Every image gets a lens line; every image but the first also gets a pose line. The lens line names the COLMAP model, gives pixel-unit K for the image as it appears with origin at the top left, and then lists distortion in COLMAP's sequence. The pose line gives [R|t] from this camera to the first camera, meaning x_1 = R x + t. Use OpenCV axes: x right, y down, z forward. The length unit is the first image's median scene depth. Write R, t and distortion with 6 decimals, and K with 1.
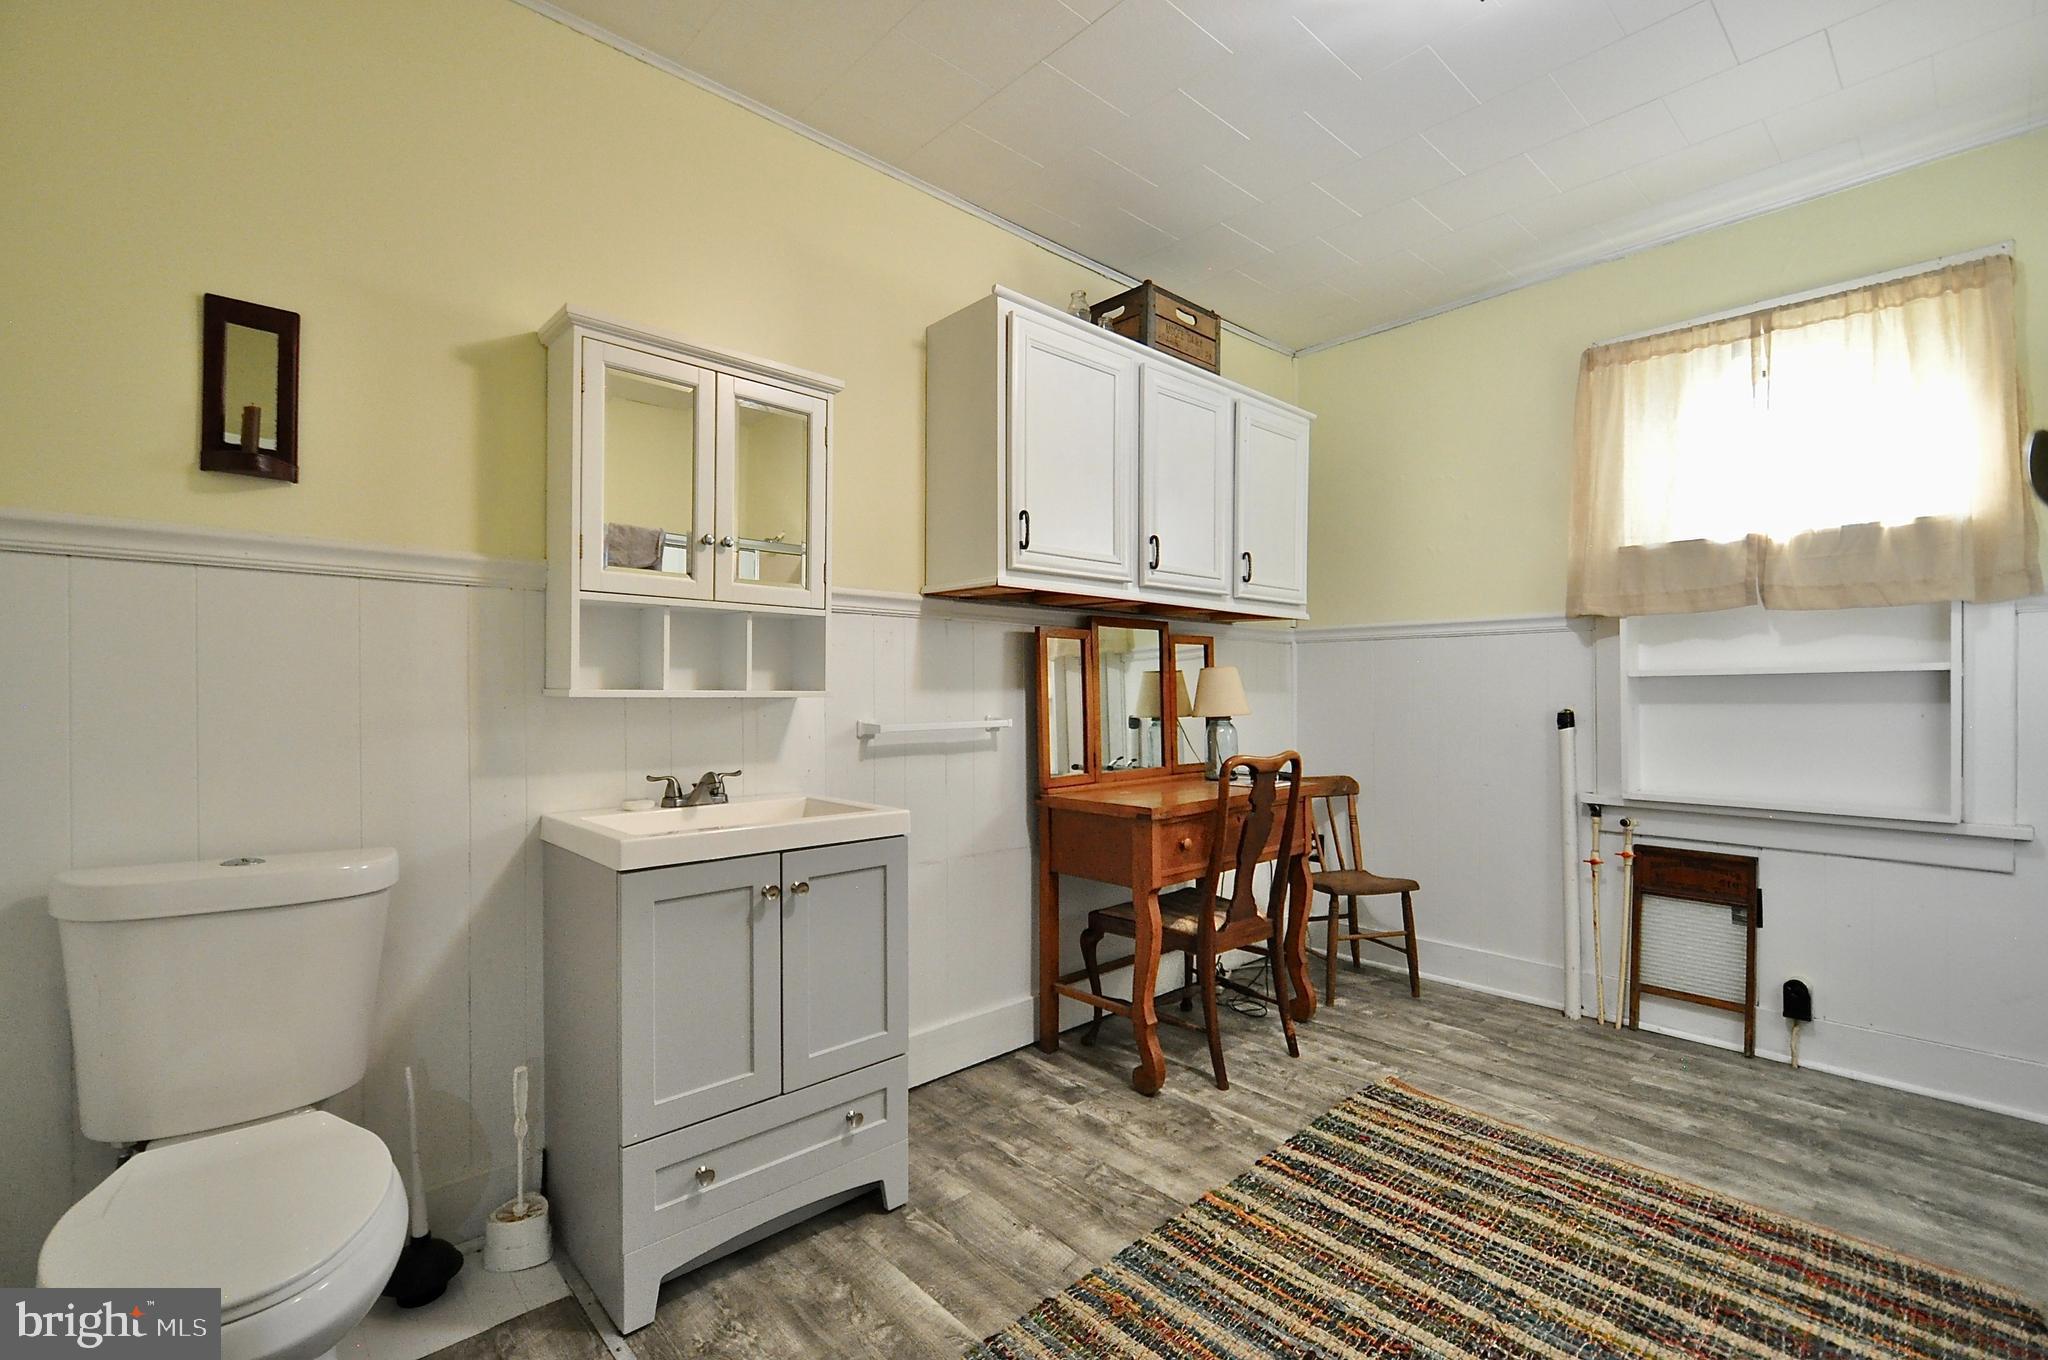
lens RADIAL K [[897.1, 0, 1027.9], [0, 897.1, 683.8], [0, 0, 1]] dist [-0.002352, -0.001418]
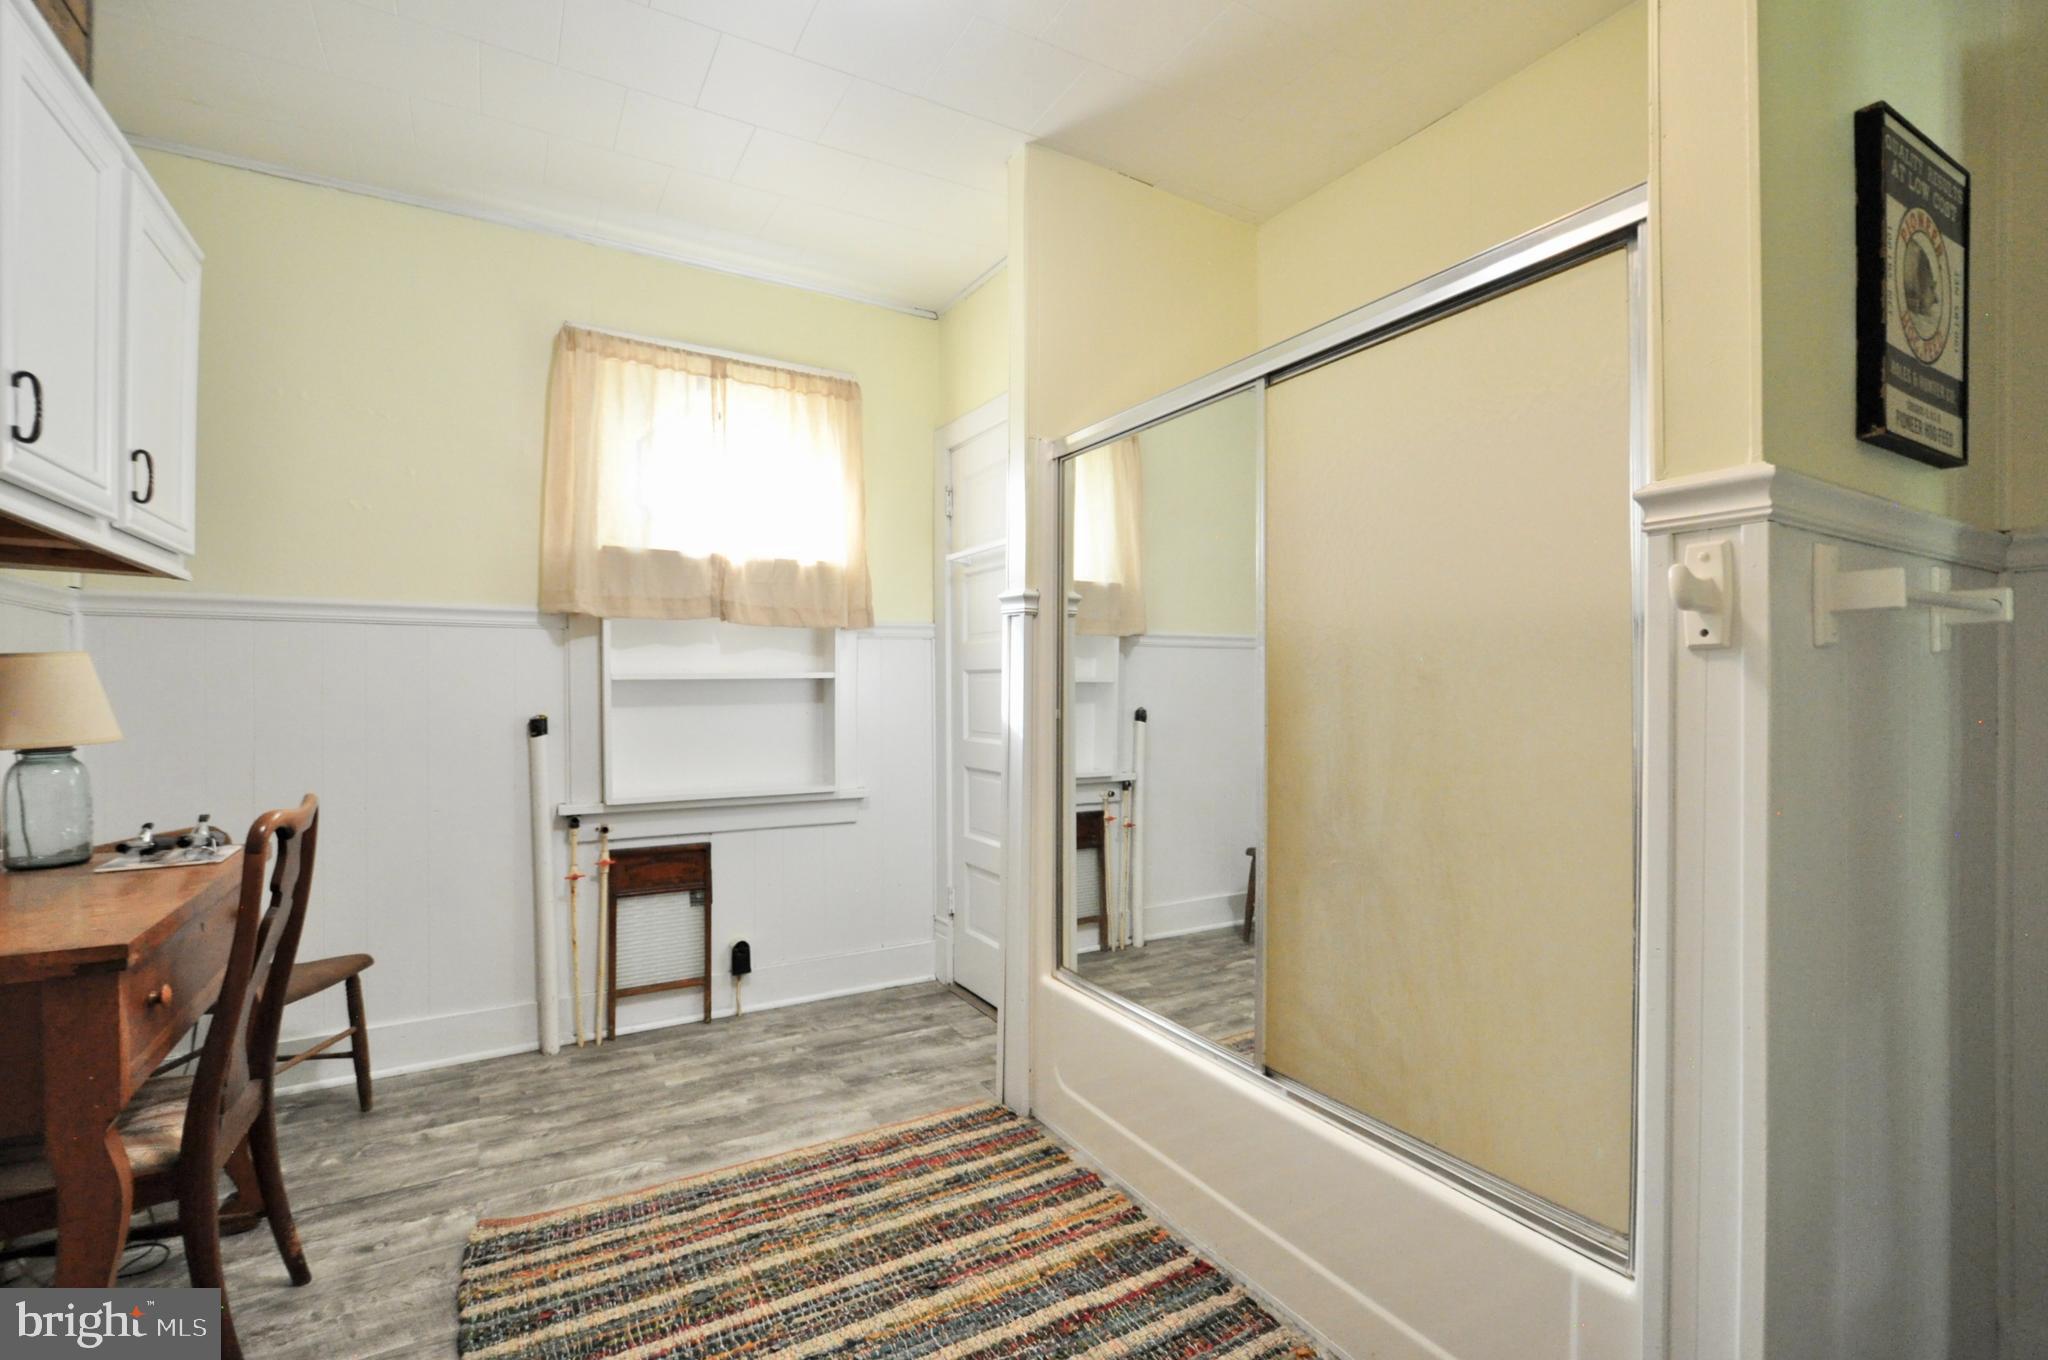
lens RADIAL K [[897.1, 0, 1025.6], [0, 897.1, 689.0], [0, 0, 1]] dist [-0.002352, -0.001418]
pose [[0.215299, 0.000245, 0.976548, -0.203242], [-0.007671, 0.999970, 0.001441, -0.003102], [-0.976518, -0.007801, 0.215294, 0.381121]]
